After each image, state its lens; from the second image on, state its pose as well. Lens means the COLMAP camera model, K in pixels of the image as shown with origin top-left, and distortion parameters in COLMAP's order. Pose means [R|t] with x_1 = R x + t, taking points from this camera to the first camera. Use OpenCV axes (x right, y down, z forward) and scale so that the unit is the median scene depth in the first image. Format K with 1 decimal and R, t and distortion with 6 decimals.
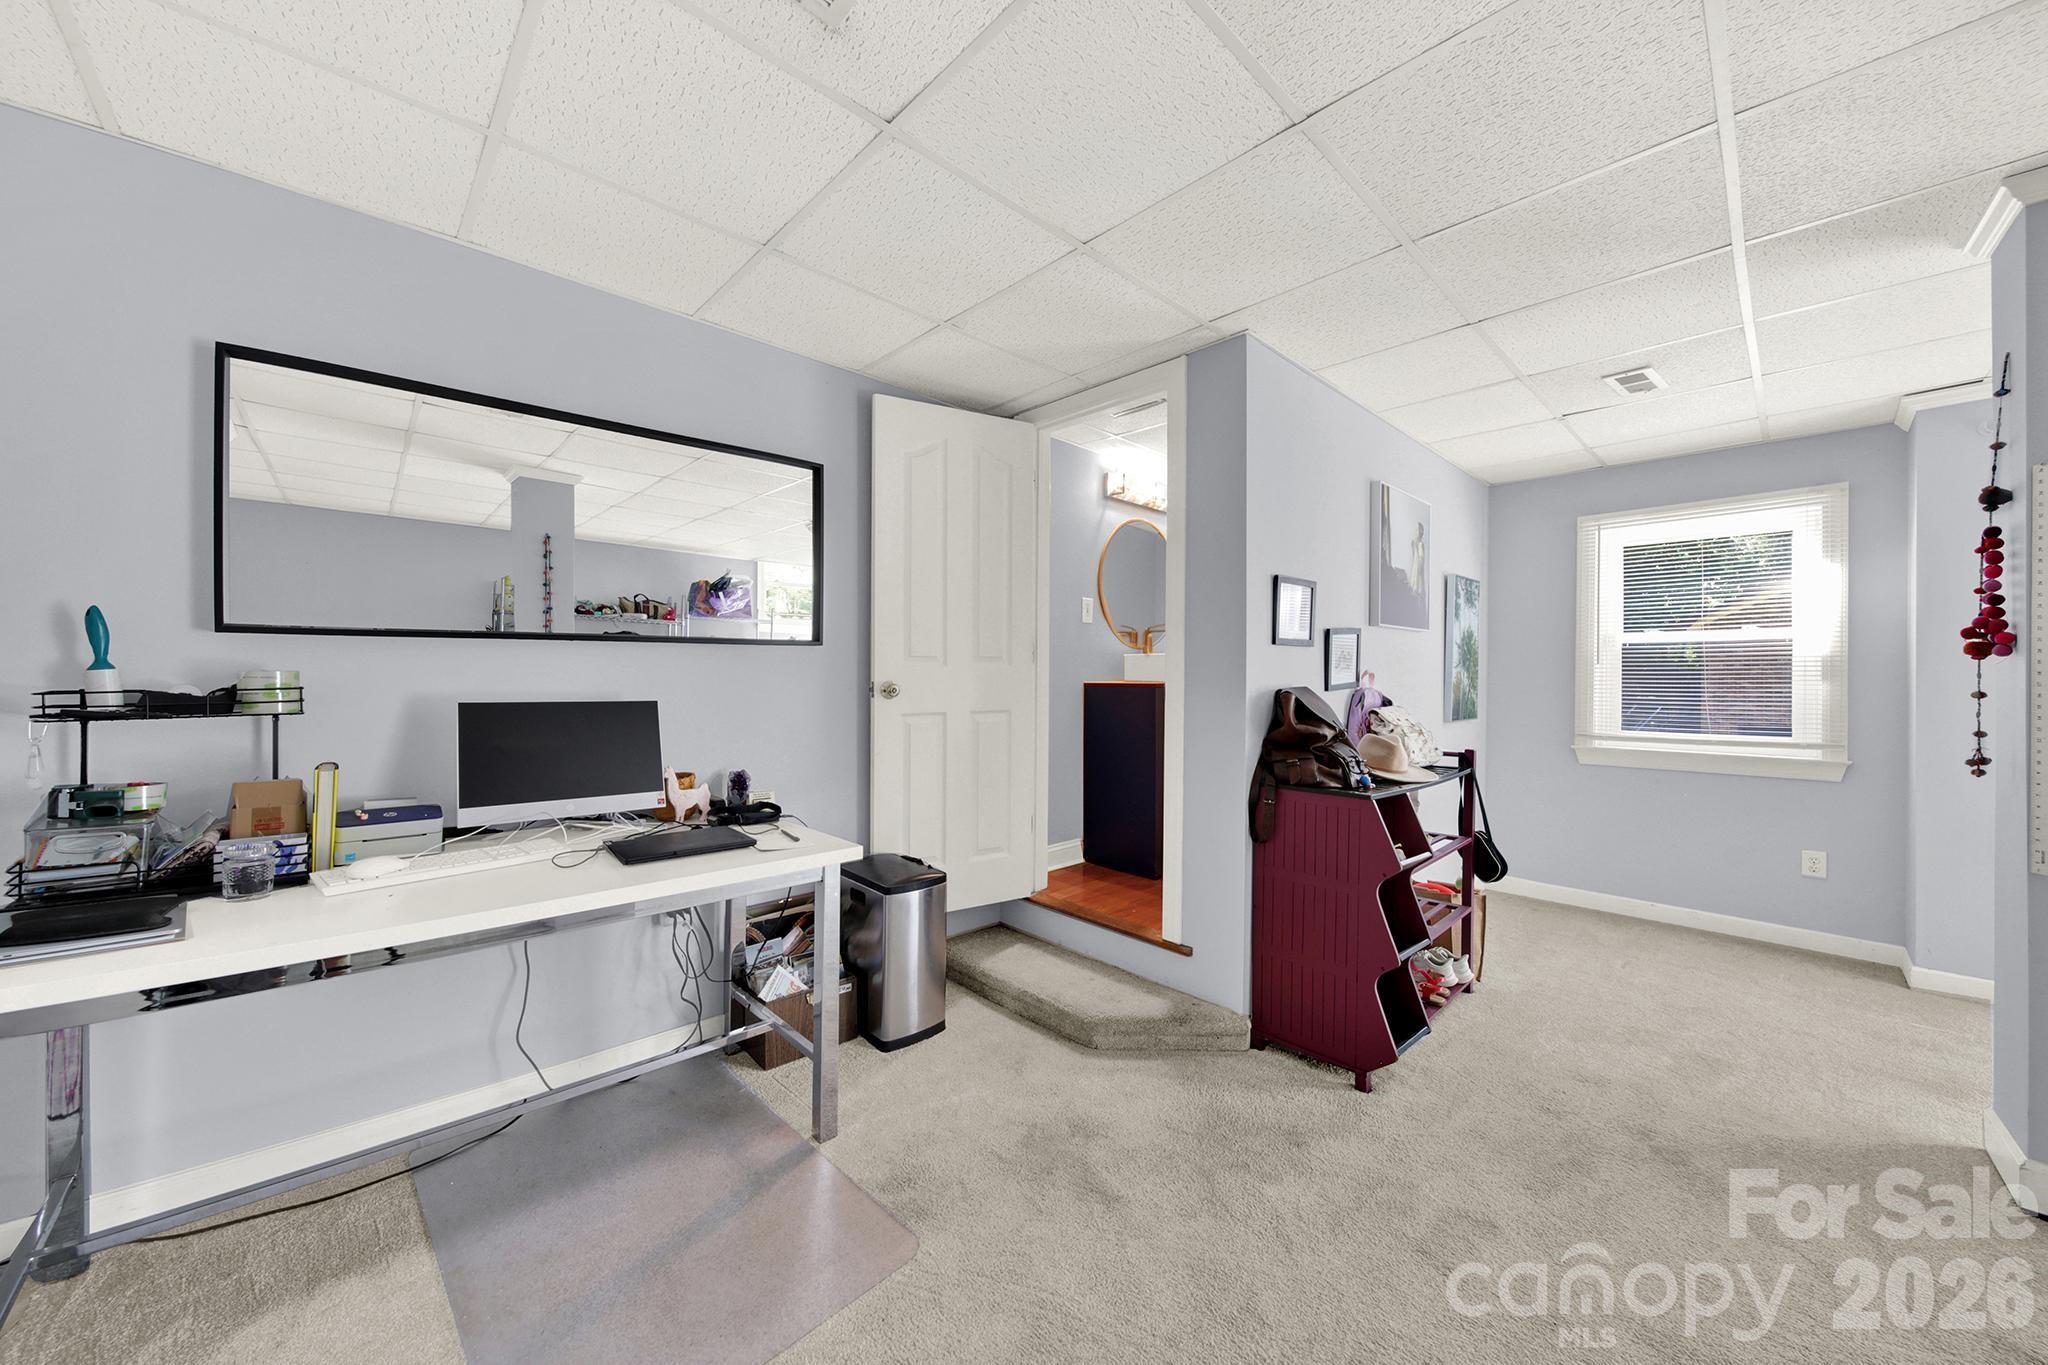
lens RADIAL K [[744.5, 0, 1023.0], [0, 744.5, 678.1], [0, 0, 1]] dist [-0.003602, -0.000057]
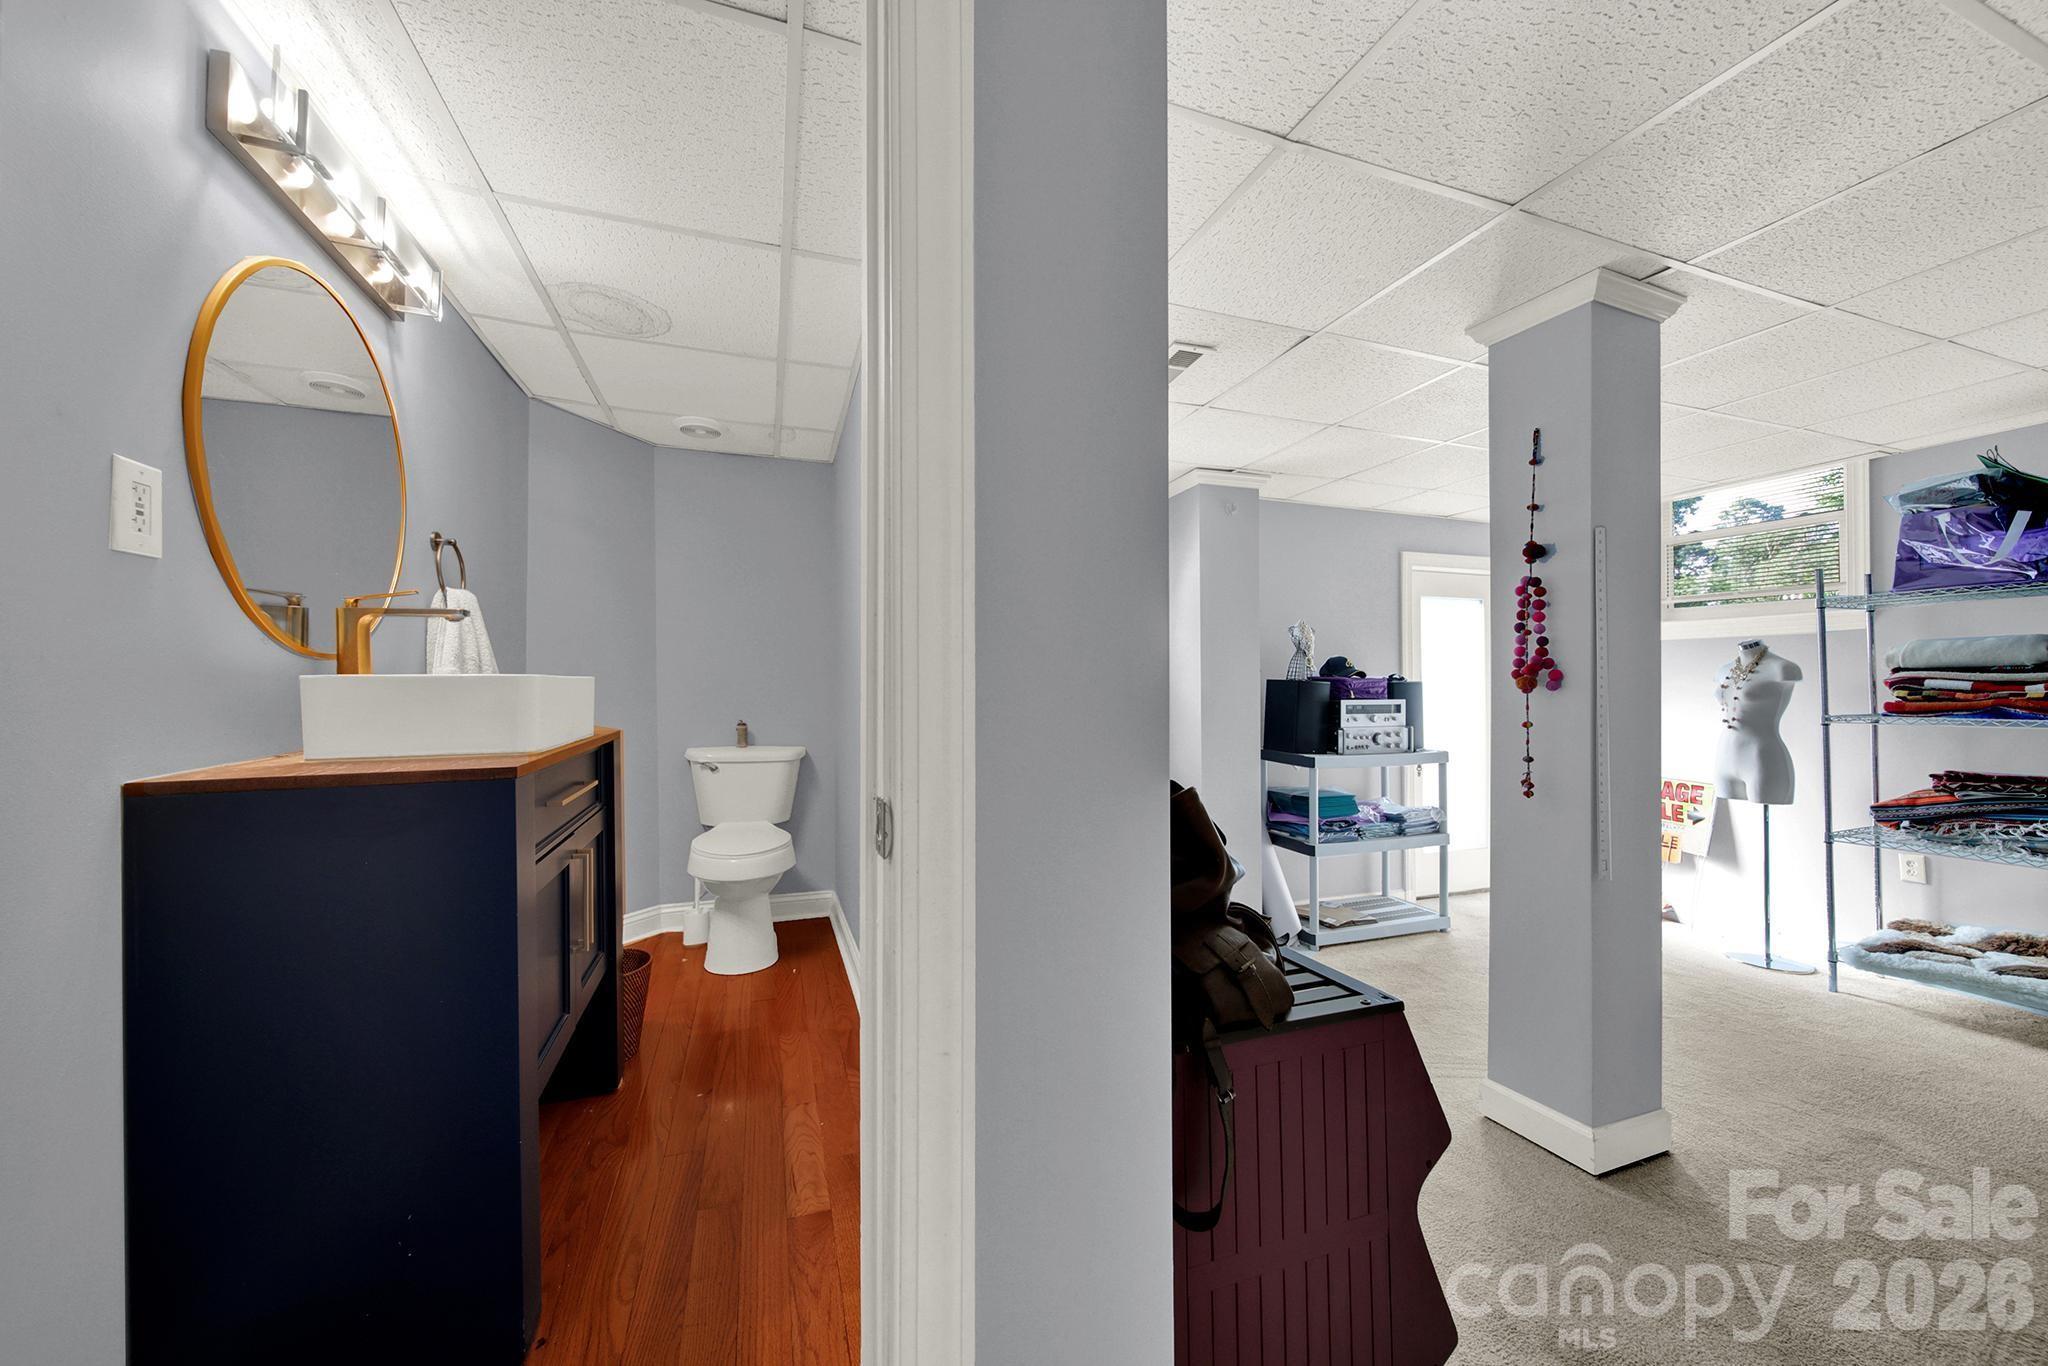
lens RADIAL K [[744.5, 0, 1023.9], [0, 744.5, 677.6], [0, 0, 1]] dist [-0.003602, -0.000057]
pose [[0.404119, -0.003804, 0.914698, -0.027864], [0.015258, 0.999880, -0.002583, -0.029885], [-0.914579, 0.015000, 0.404129, 0.650493]]
